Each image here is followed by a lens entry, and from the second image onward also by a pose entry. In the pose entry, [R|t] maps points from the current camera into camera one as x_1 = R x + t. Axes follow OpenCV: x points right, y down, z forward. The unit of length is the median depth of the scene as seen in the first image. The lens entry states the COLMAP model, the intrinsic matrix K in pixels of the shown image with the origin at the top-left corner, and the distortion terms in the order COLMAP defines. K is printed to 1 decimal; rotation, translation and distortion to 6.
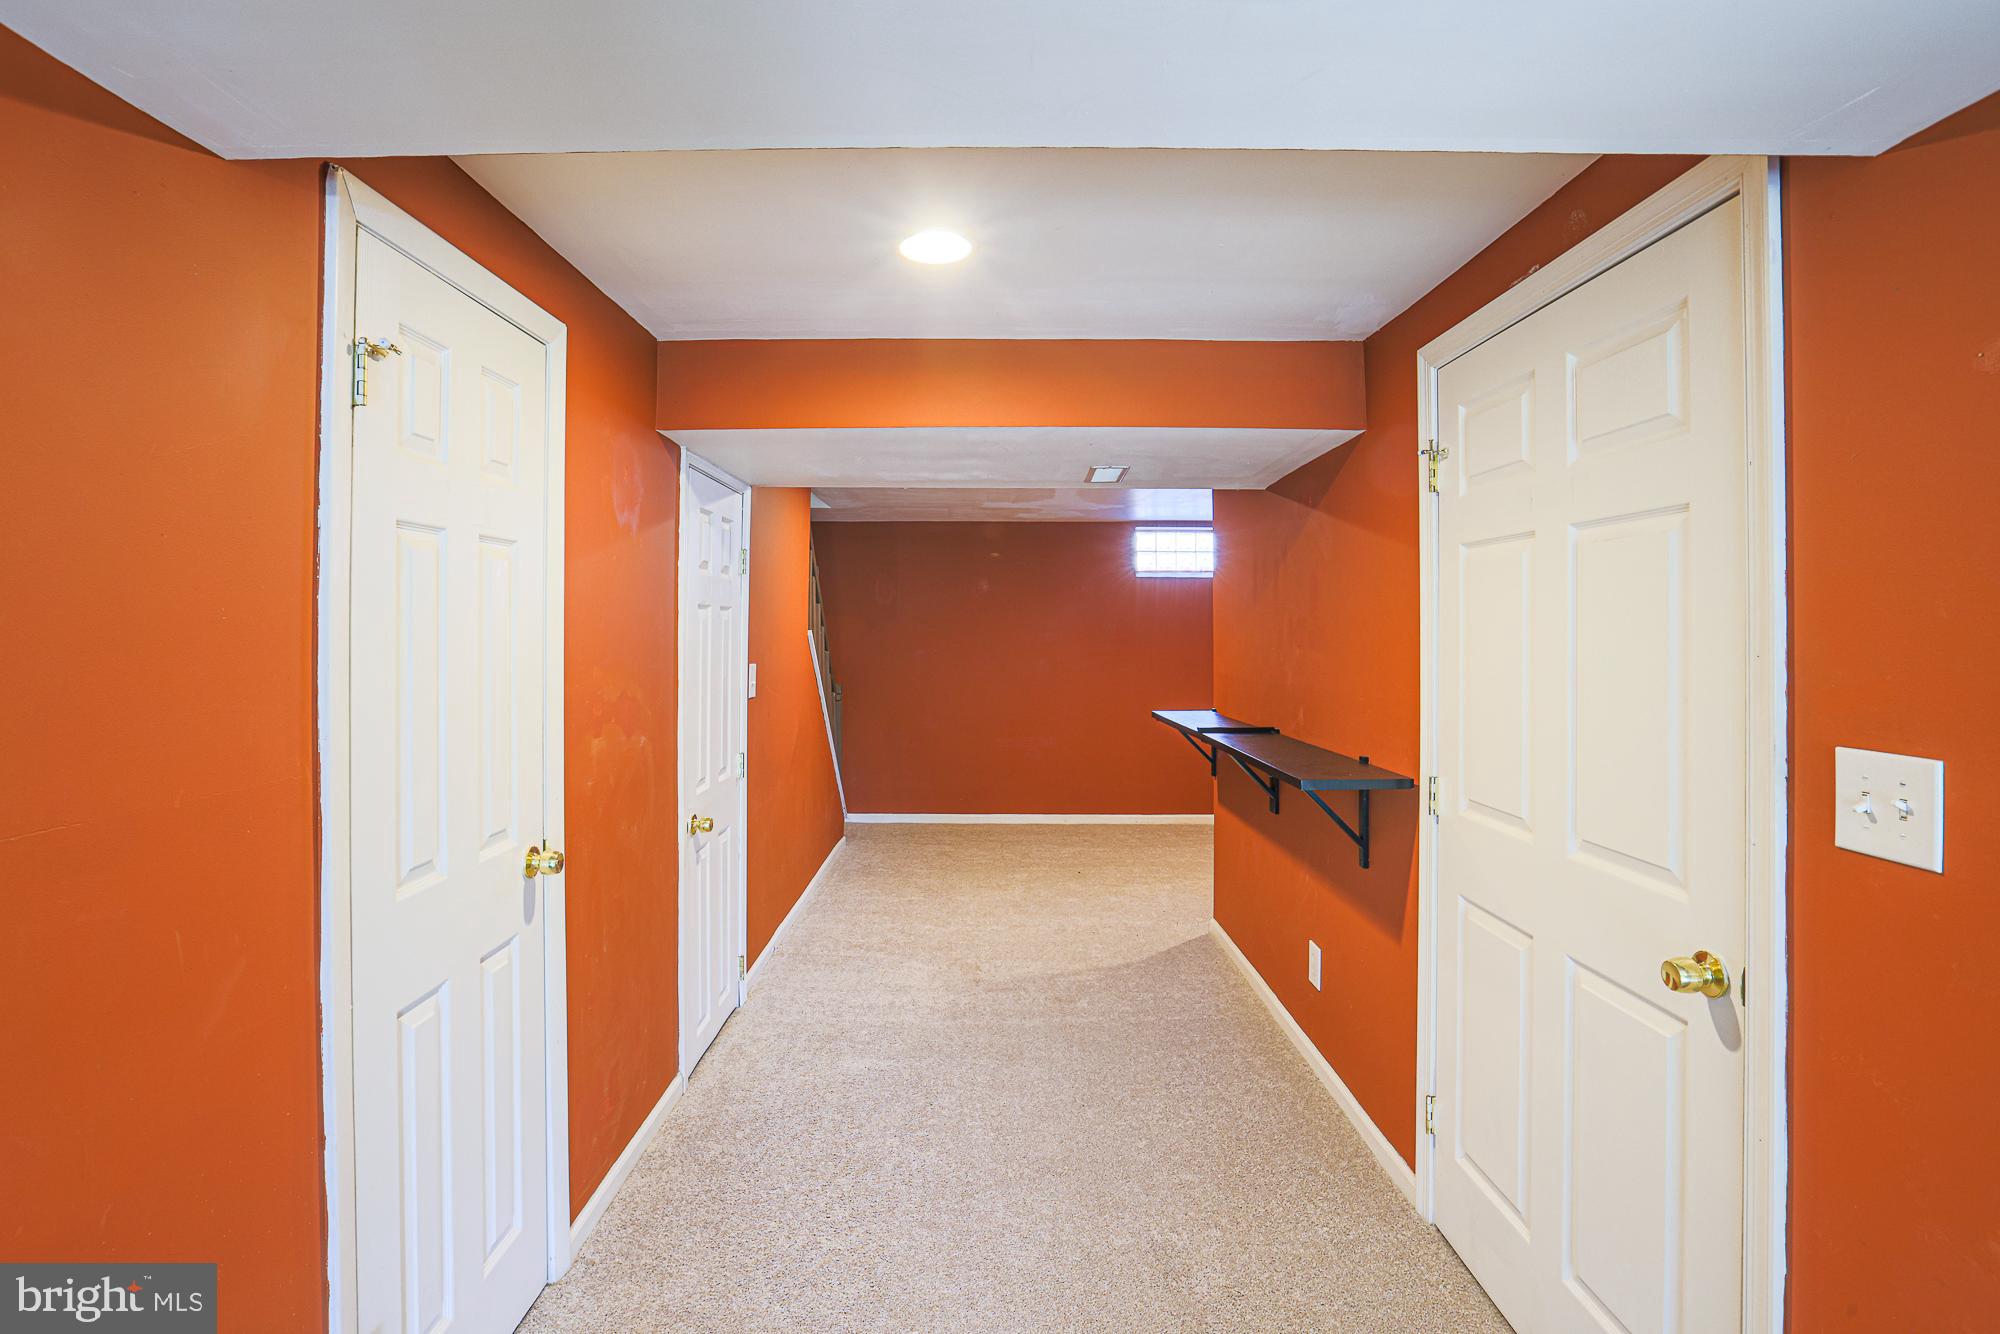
lens RADIAL K [[930.3, 0, 1004.9], [0, 930.3, 648.7], [0, 0, 1]] dist [-0.045919, 0.019105]
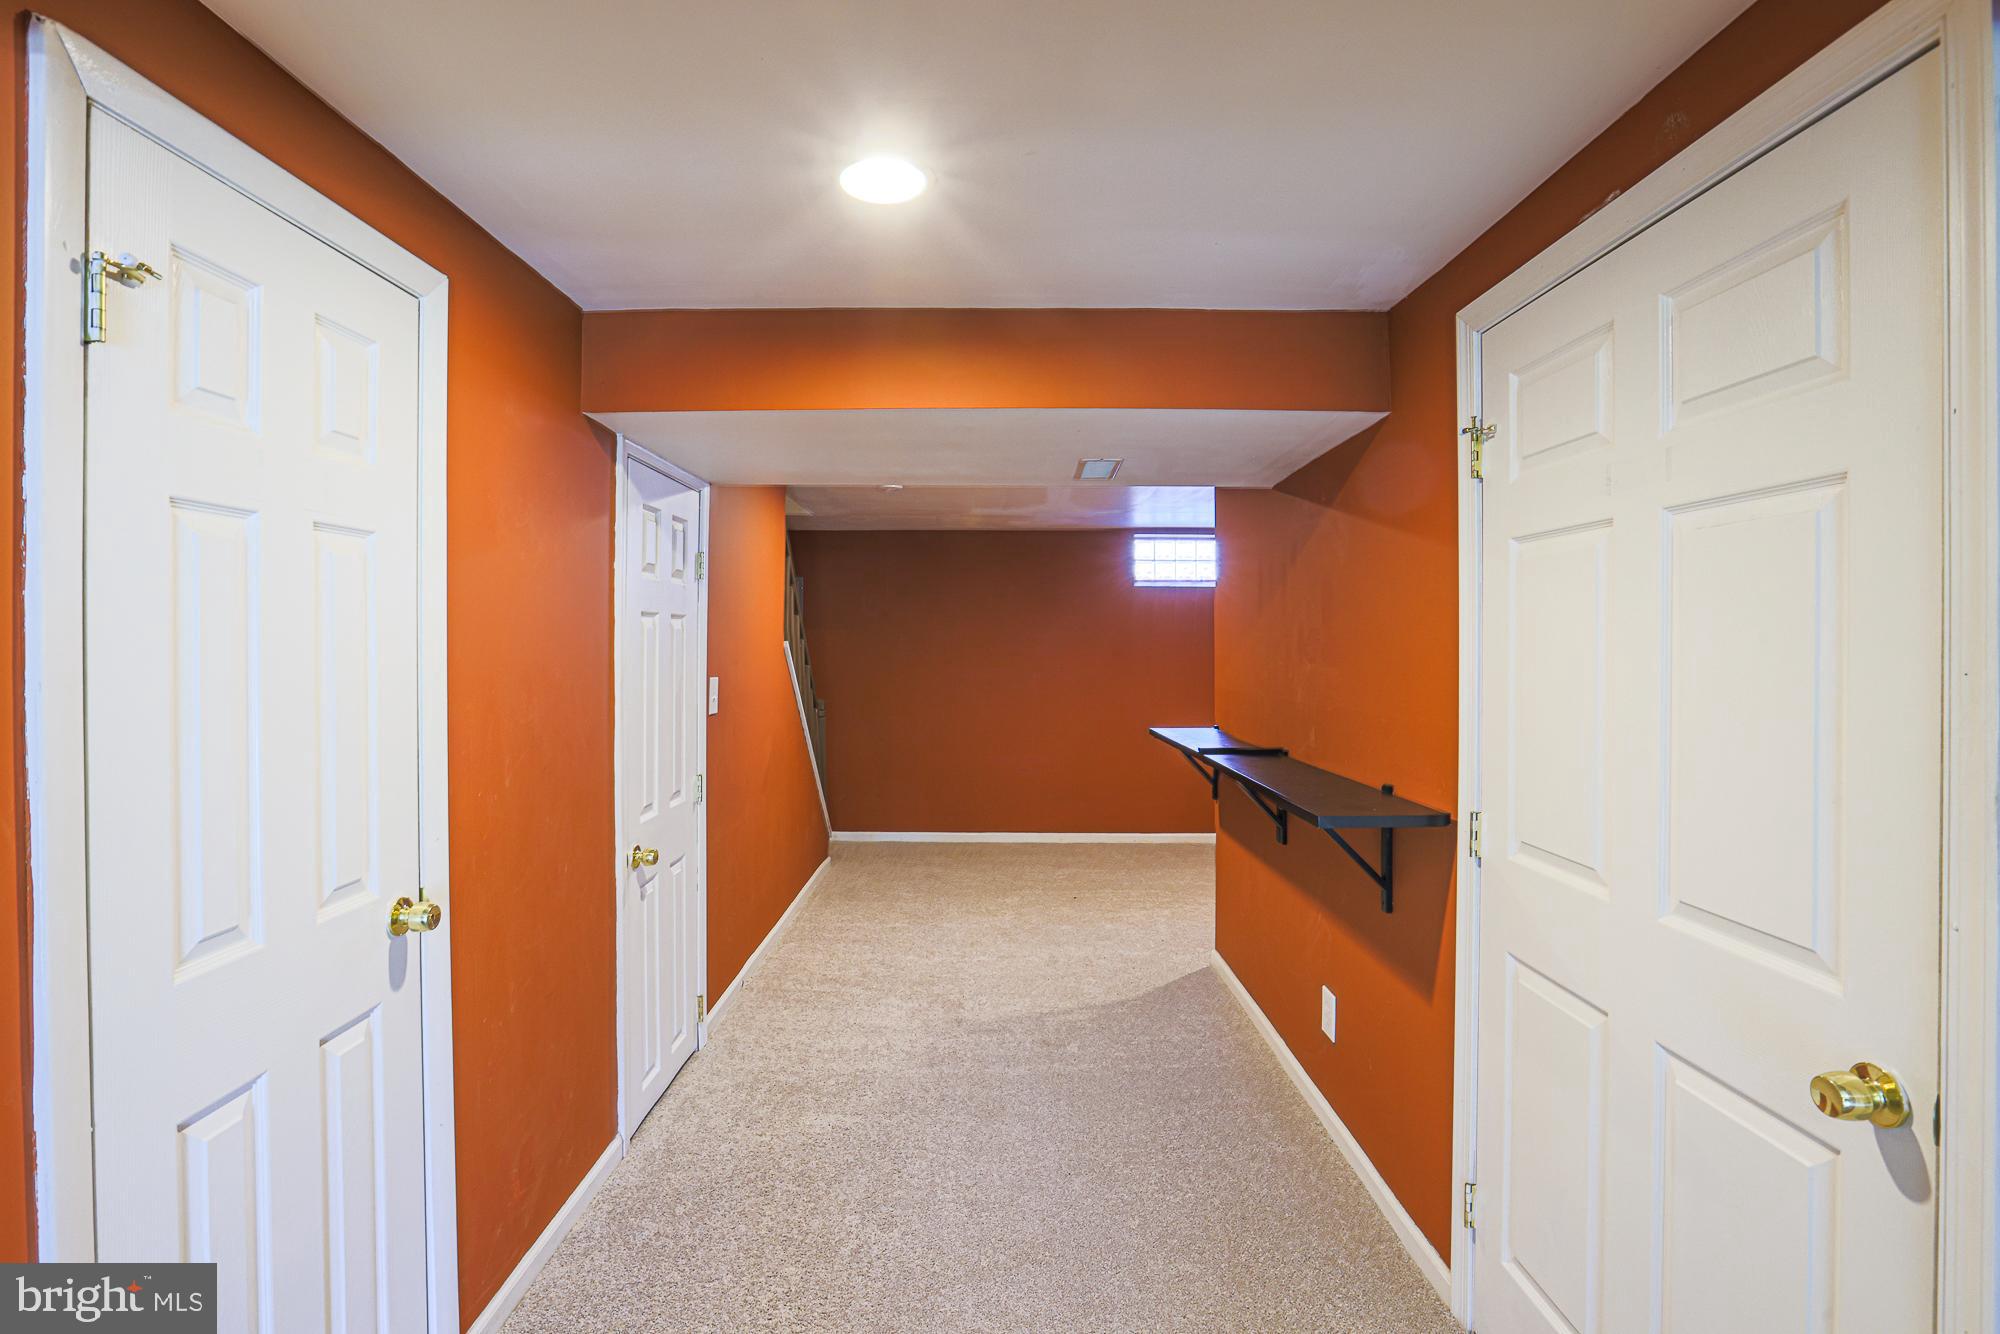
lens RADIAL K [[930.3, 0, 998.3], [0, 930.3, 657.0], [0, 0, 1]] dist [-0.045919, 0.019105]
pose [[0.999972, 0.001238, -0.007363, 0.026623], [-0.001271, 0.999989, -0.004477, -0.000738], [0.007357, 0.004486, 0.999963, 0.129736]]
